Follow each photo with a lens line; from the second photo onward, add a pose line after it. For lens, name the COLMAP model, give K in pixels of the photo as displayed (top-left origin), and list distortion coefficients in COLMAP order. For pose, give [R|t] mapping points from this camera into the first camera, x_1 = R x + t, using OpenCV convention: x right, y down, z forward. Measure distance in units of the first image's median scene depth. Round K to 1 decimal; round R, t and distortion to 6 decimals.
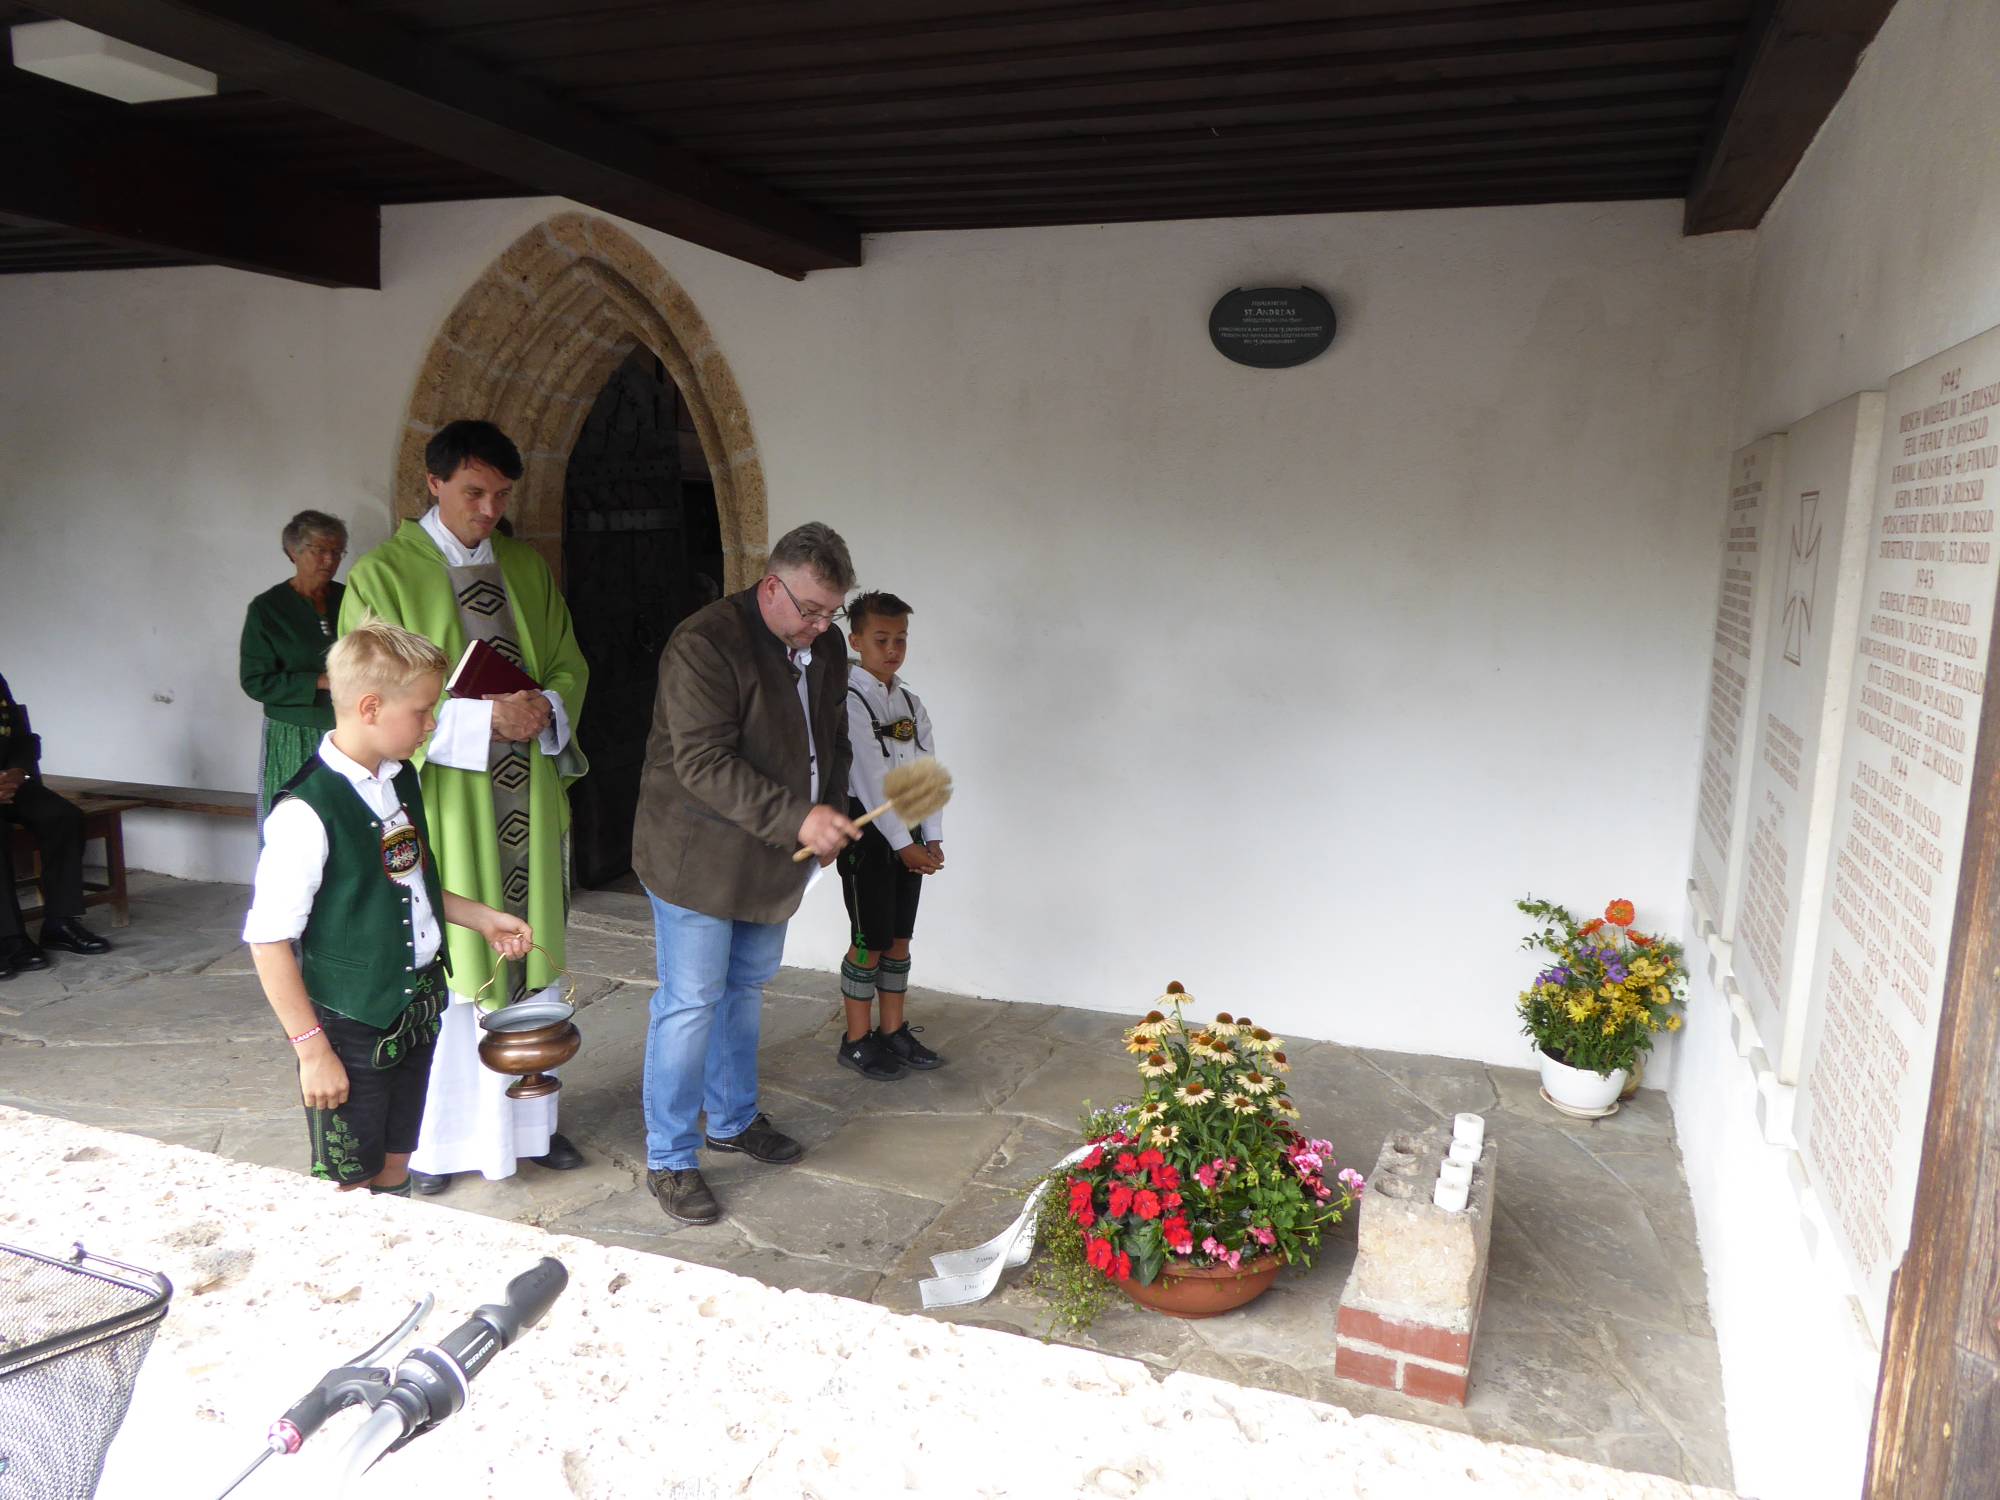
lens RADIAL K [[1441.9, 0, 1000.7], [0, 1441.9, 752.9], [0, 0, 1]] dist [-0.025966, 0.002724]
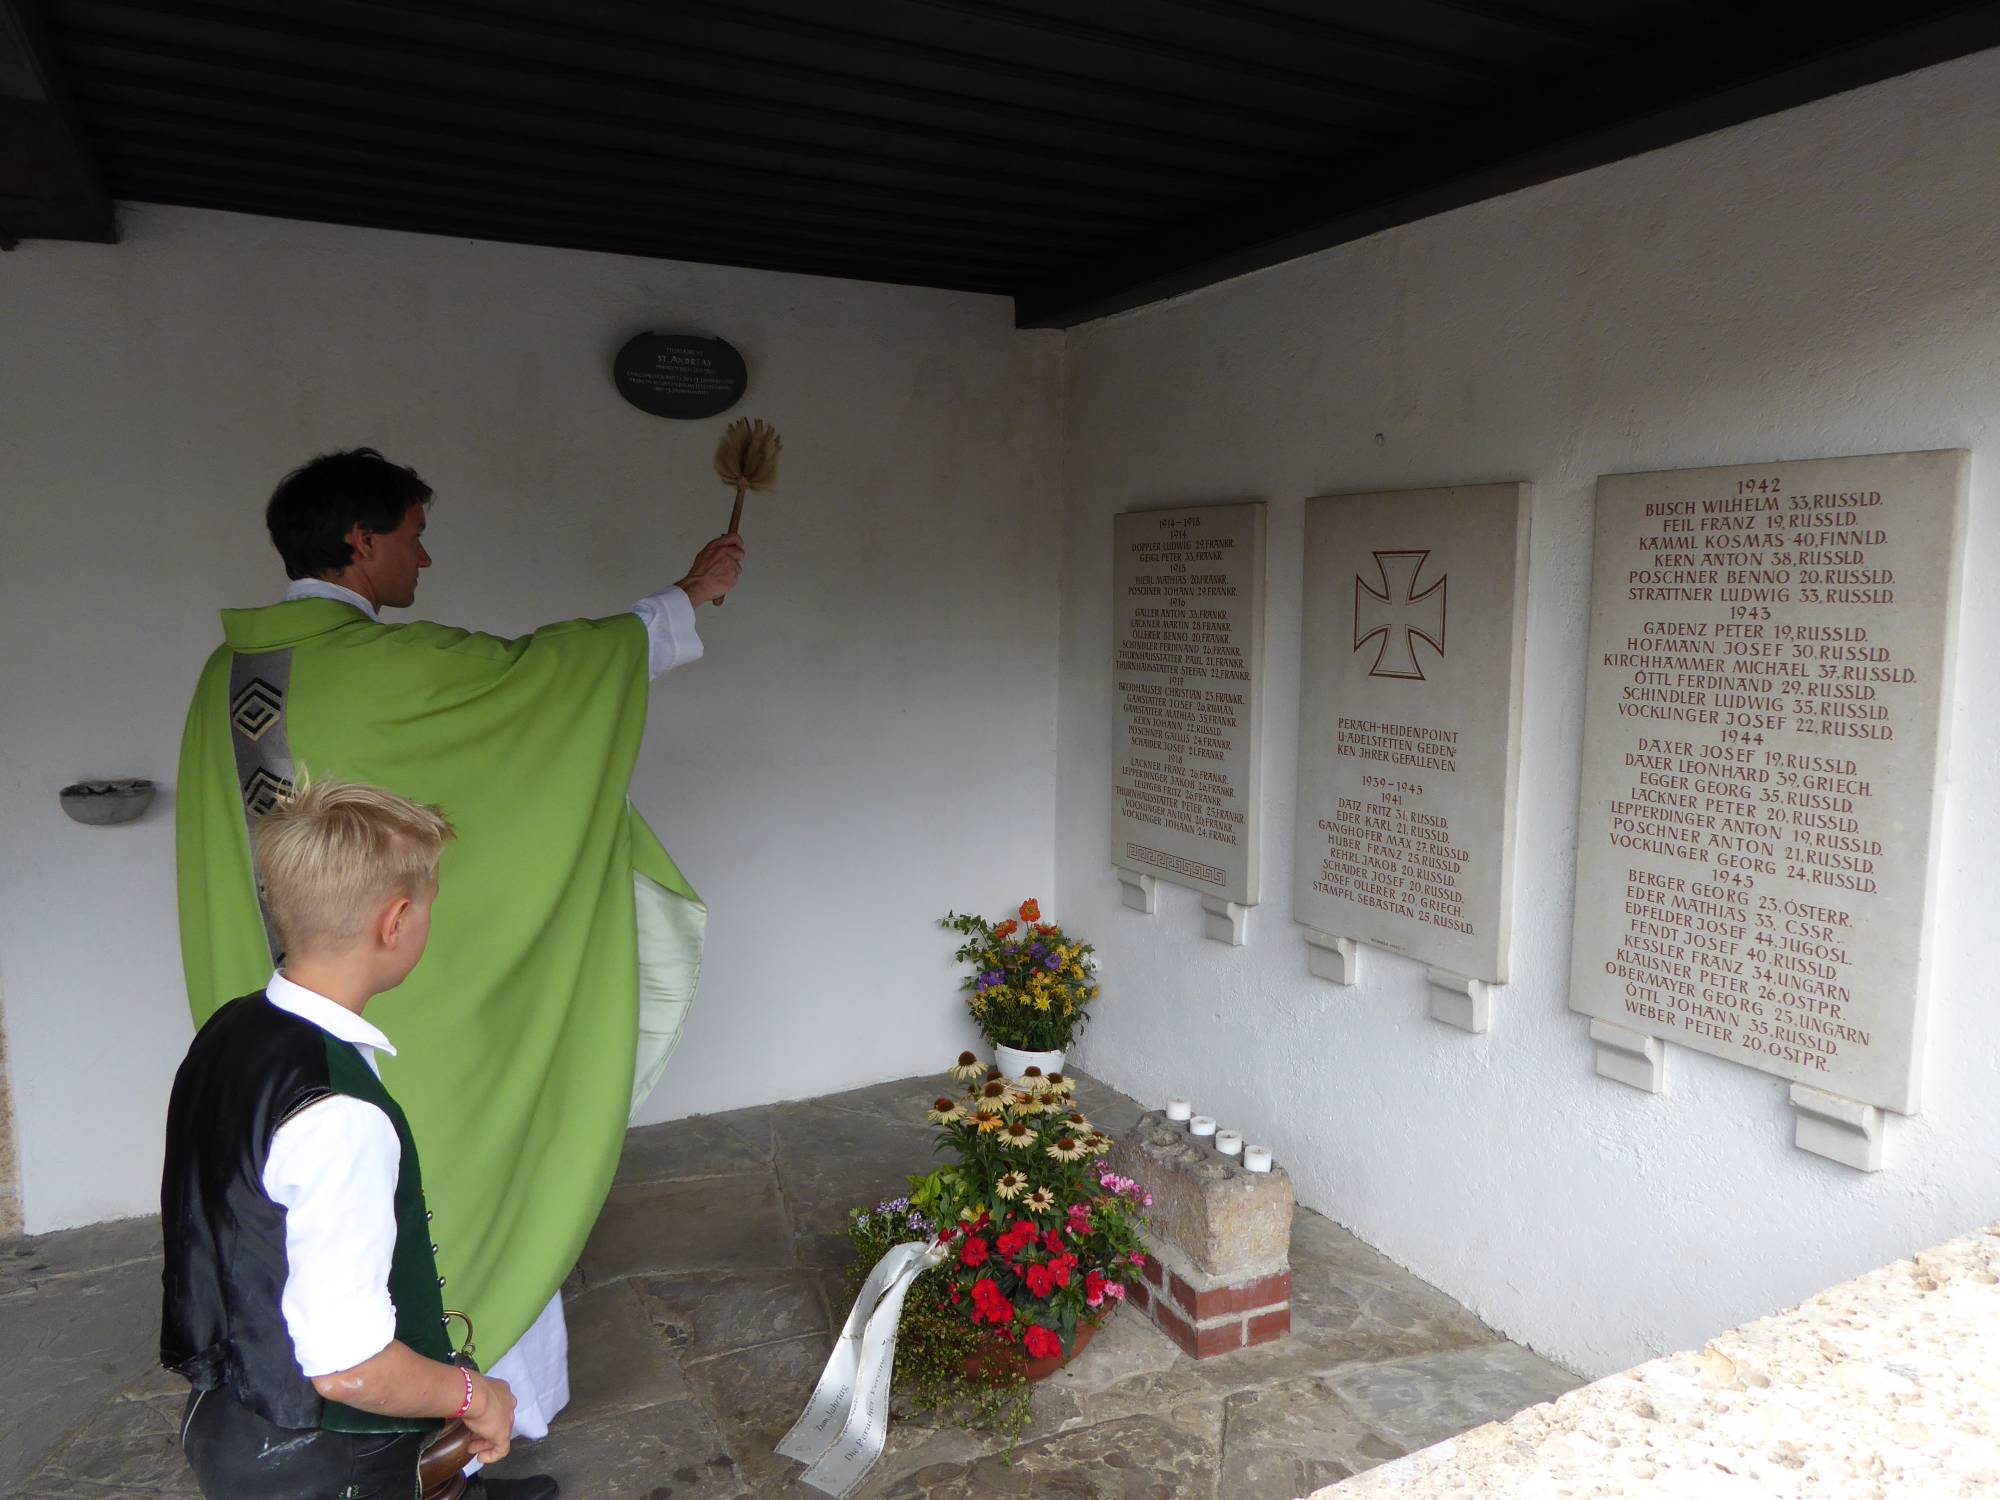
lens RADIAL K [[1441.9, 0, 1007.6], [0, 1441.9, 755.6], [0, 0, 1]] dist [-0.025966, 0.002724]
pose [[0.657361, -0.112904, 0.745070, -0.347792], [0.133671, 0.990504, 0.032161, -0.041897], [-0.741626, 0.078453, 0.666211, 0.191778]]
